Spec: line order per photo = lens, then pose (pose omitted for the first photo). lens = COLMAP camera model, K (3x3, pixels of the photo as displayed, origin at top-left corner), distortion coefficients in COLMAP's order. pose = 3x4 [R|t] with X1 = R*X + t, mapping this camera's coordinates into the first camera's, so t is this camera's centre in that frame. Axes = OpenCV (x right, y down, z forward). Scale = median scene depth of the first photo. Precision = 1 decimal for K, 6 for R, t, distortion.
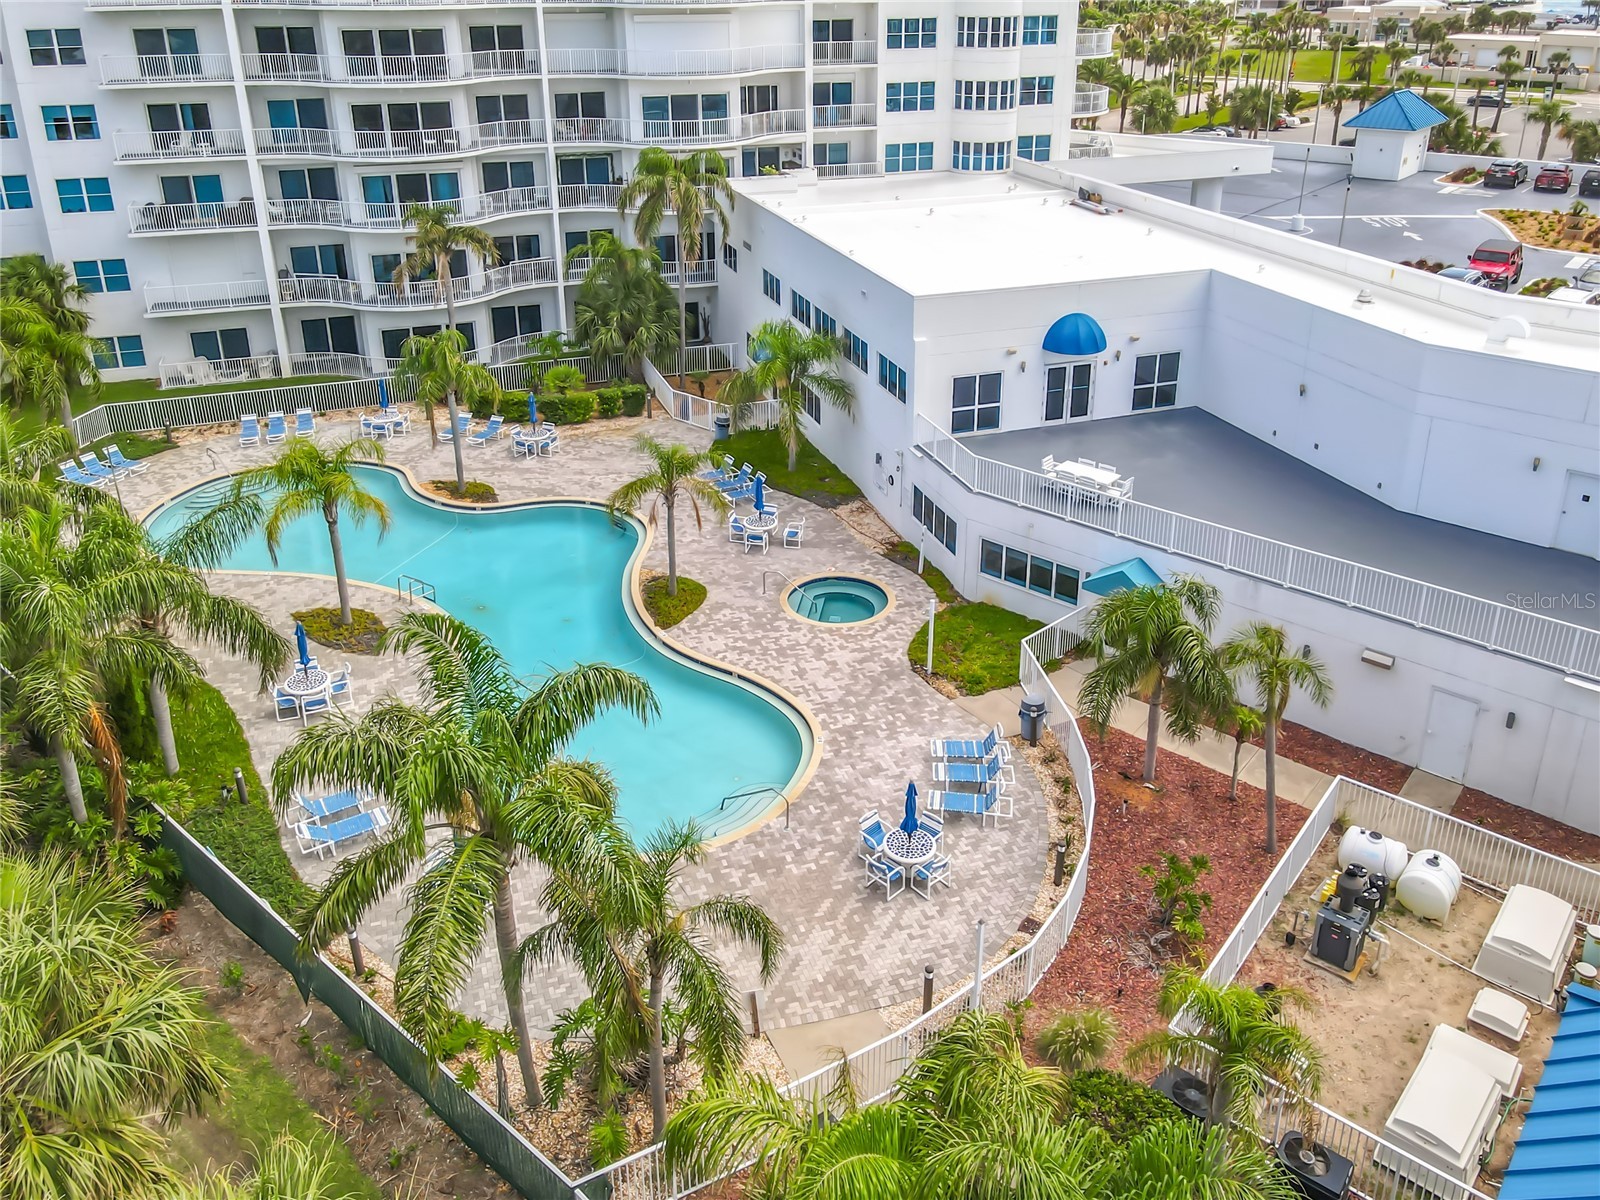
lens RADIAL K [[1234.8, 0, 804.8], [0, 1234.8, 491.1], [0, 0, 1]] dist [0.003931, 0.004190]
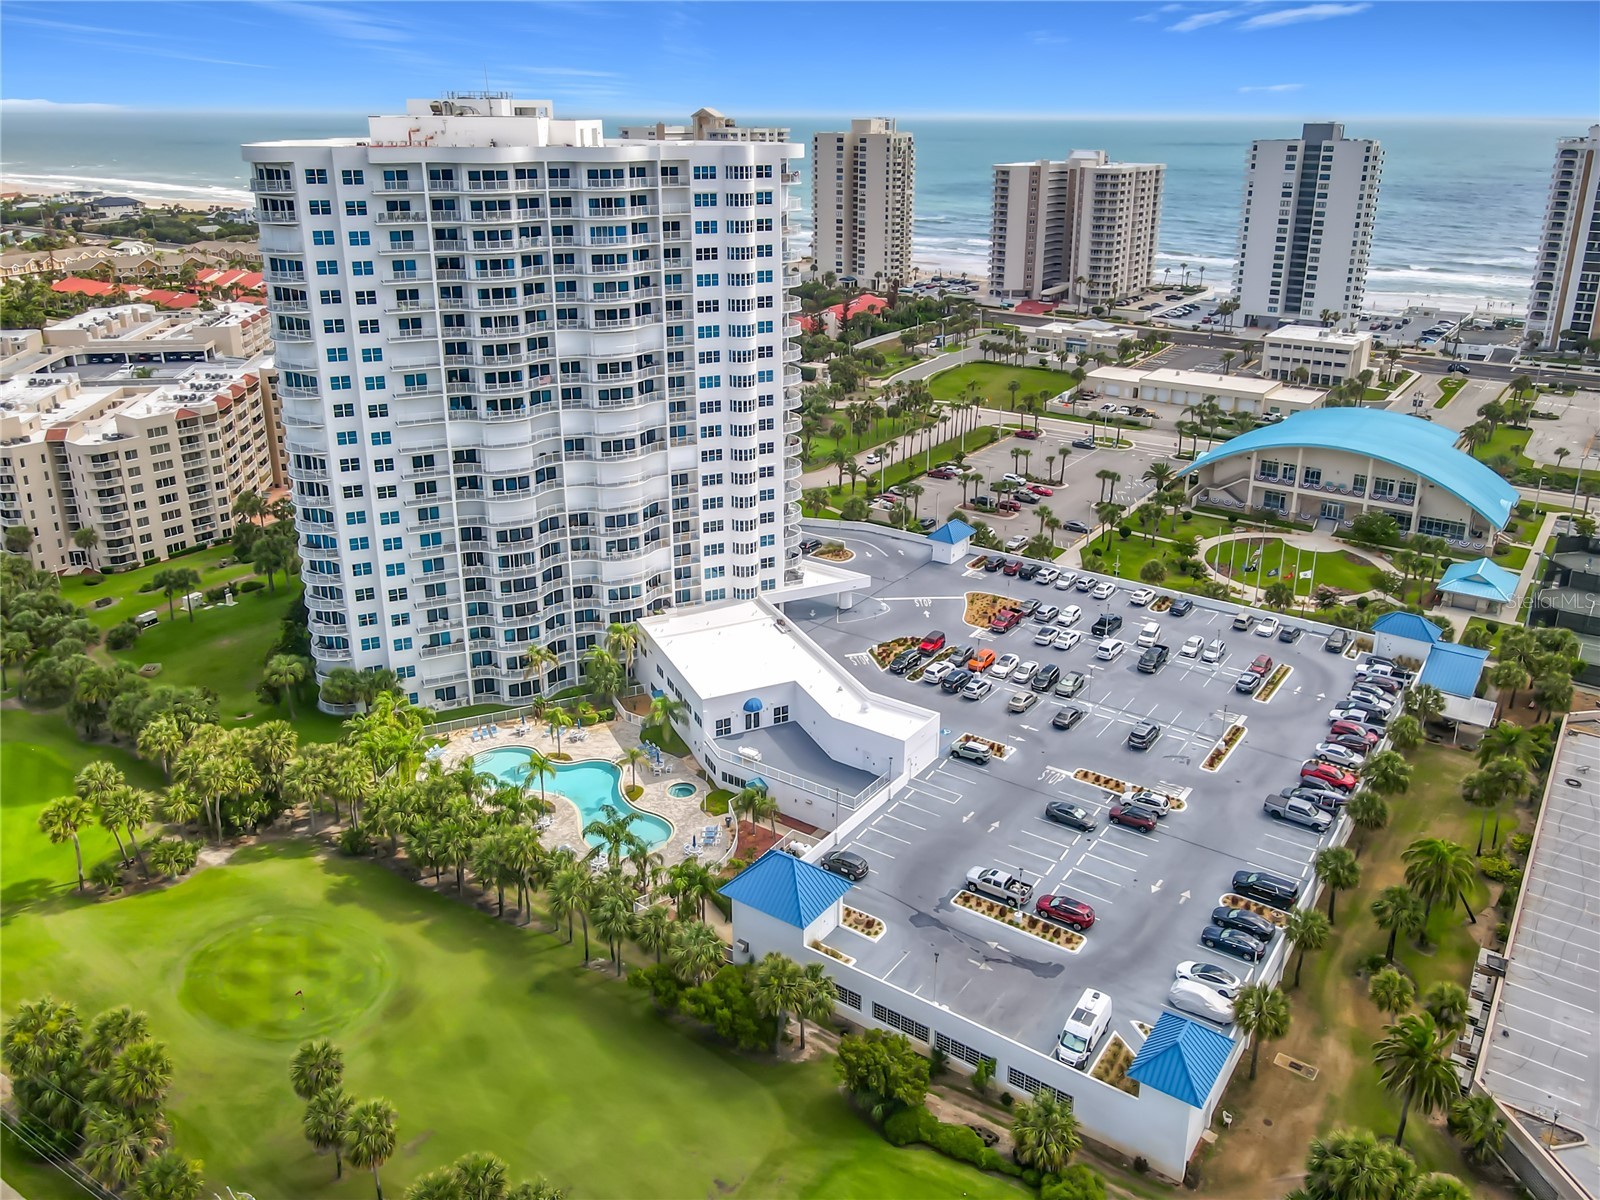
lens RADIAL K [[1234.8, 0, 804.8], [0, 1234.8, 491.1], [0, 0, 1]] dist [0.003931, 0.004190]
pose [[0.995274, -0.025502, 0.093698, 0.055872], [0.035160, 0.994069, -0.102912, -0.321176], [-0.090518, 0.105720, 0.990268, -2.170146]]
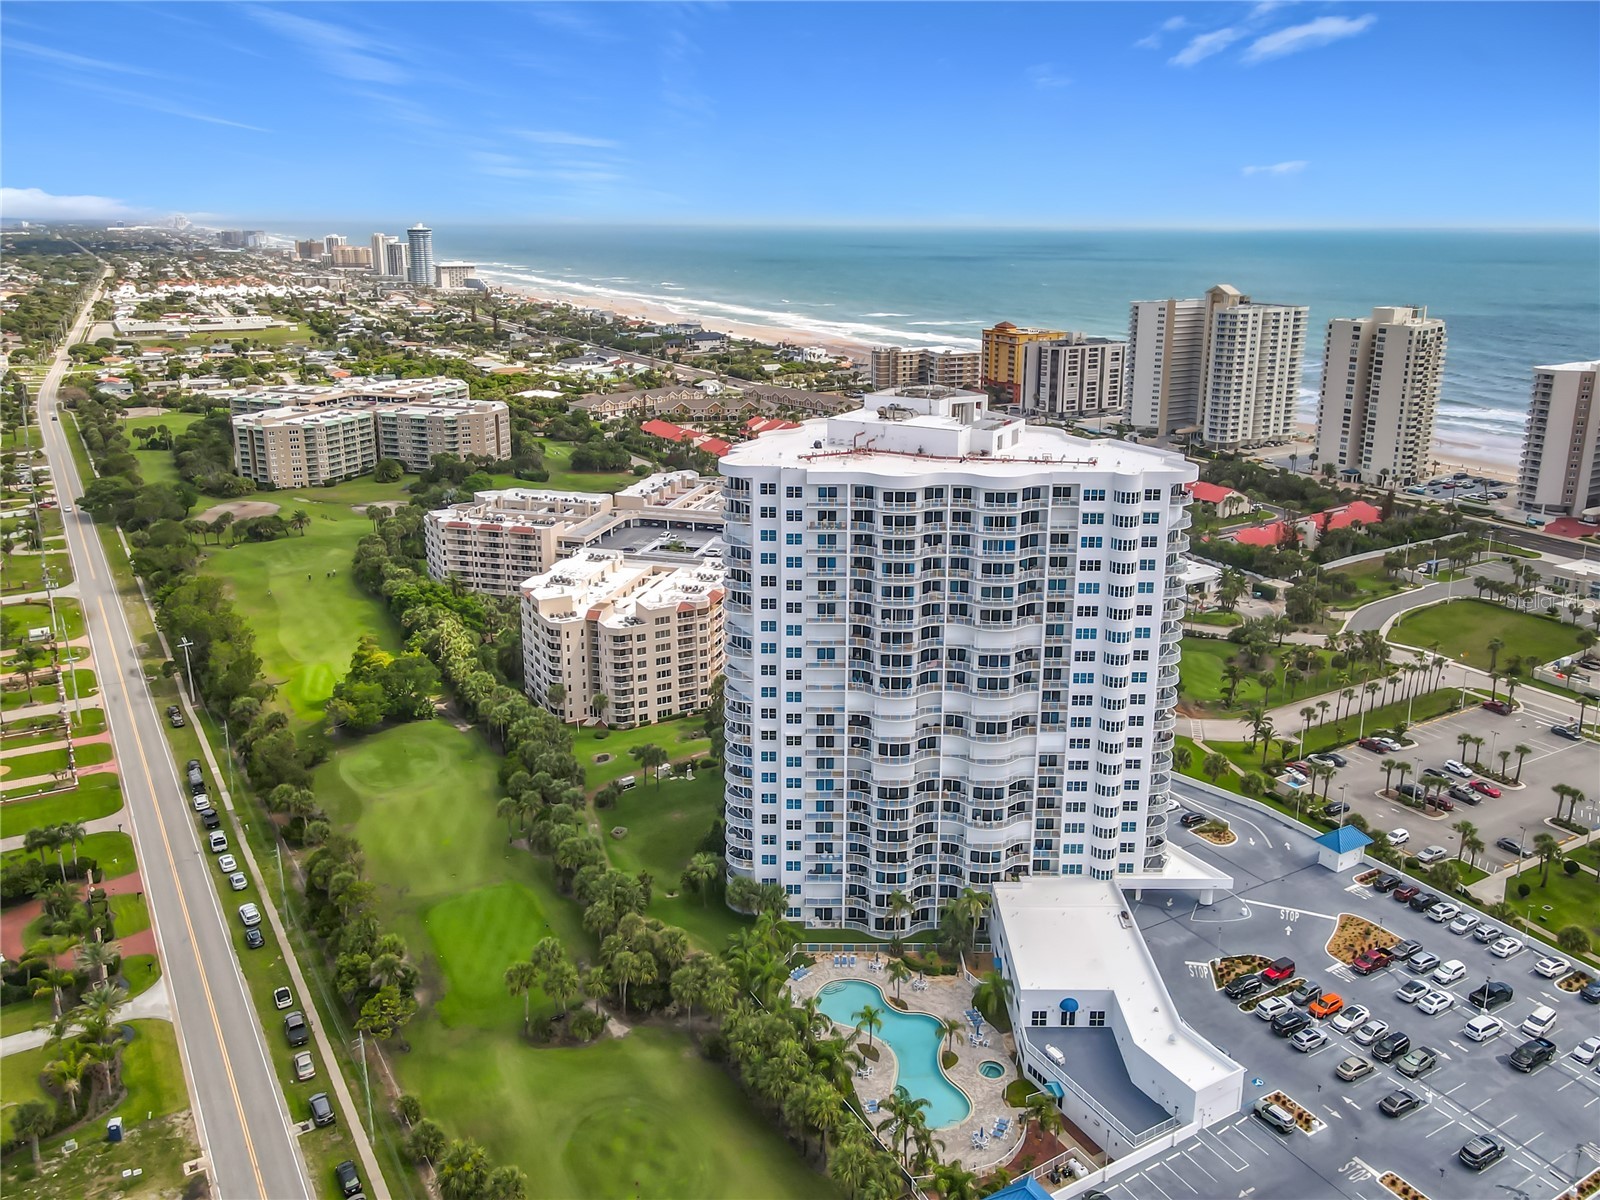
lens RADIAL K [[1214.8, 0, 797.5], [0, 1214.8, 512.6], [0, 0, 1]] dist [-0.004673, 0.039330]
pose [[0.942096, 0.081532, -0.325280, 0.464764], [-0.134656, 0.980332, -0.144280, -0.835974], [0.307119, 0.179726, 0.934546, -2.578684]]
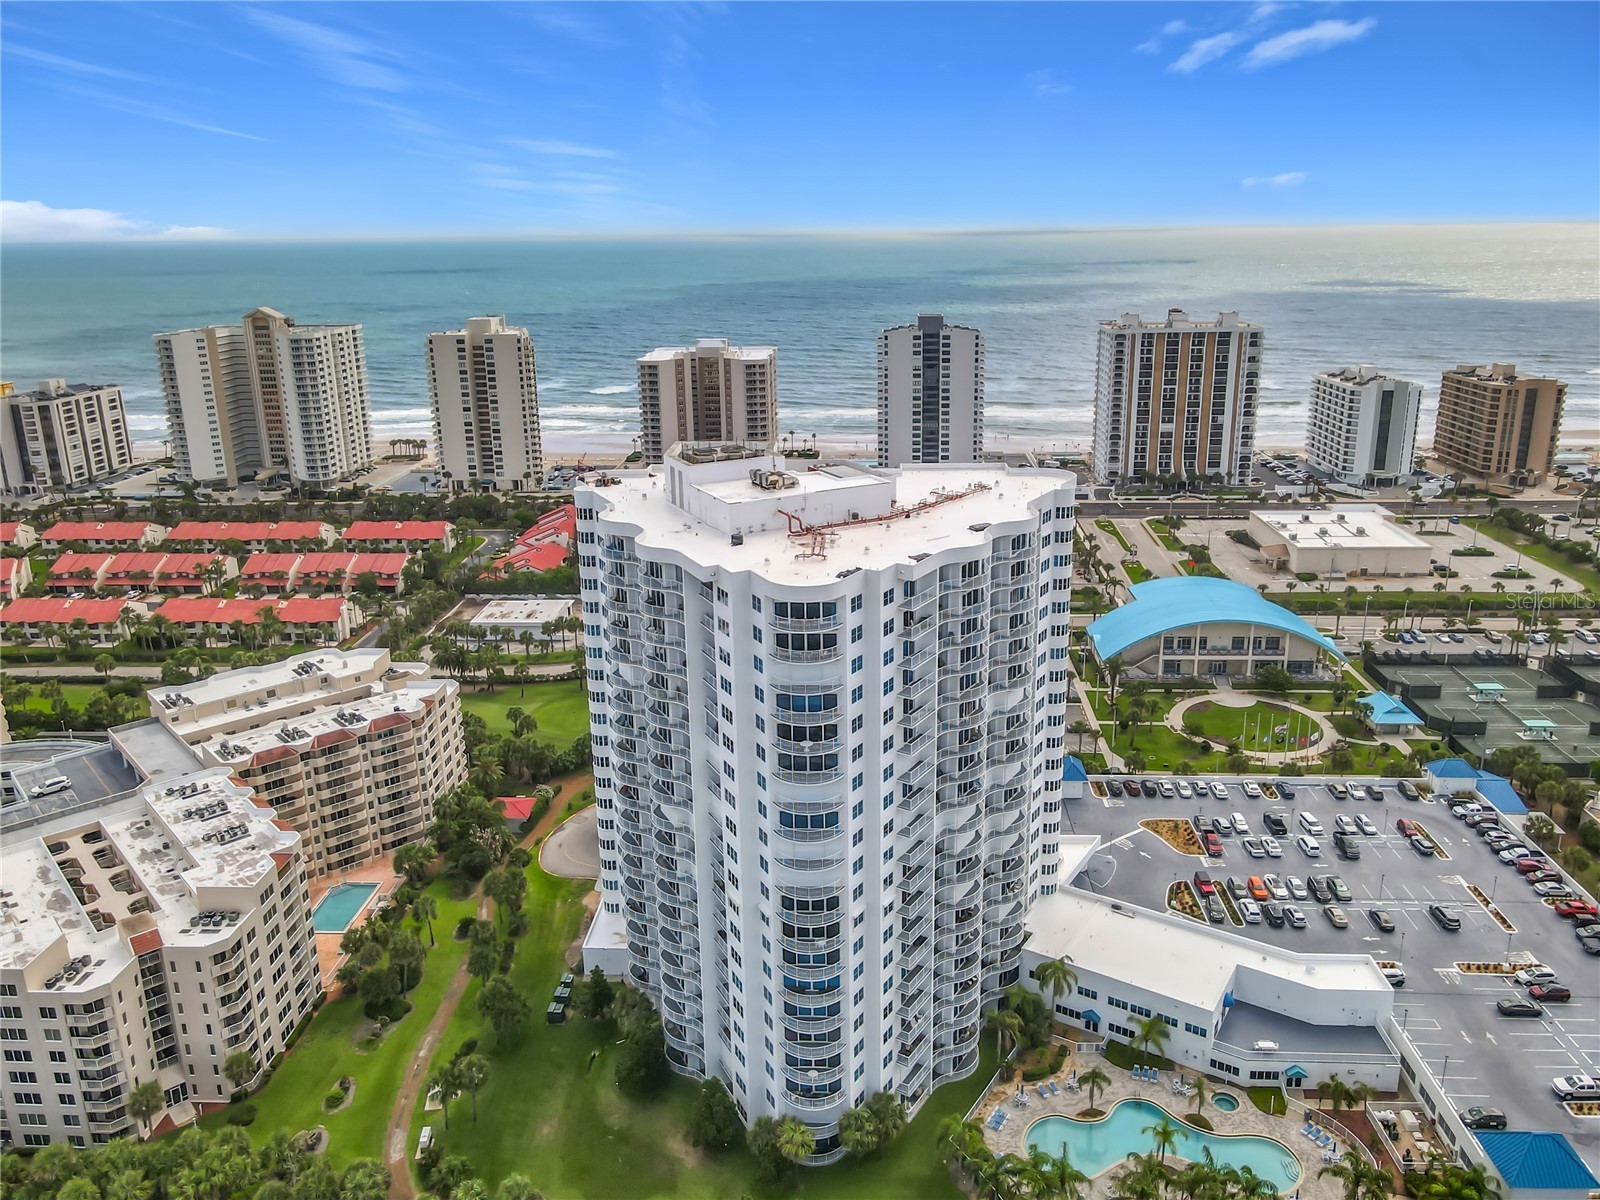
lens RADIAL K [[1190.9, 0, 823.9], [0, 1190.9, 567.0], [0, 0, 1]] dist [0.004412, 0.007108]
pose [[0.788569, -0.178809, 0.588376, -2.350259], [0.254491, 0.965906, -0.047539, -1.371288], [-0.559815, 0.187224, 0.807189, -1.299820]]
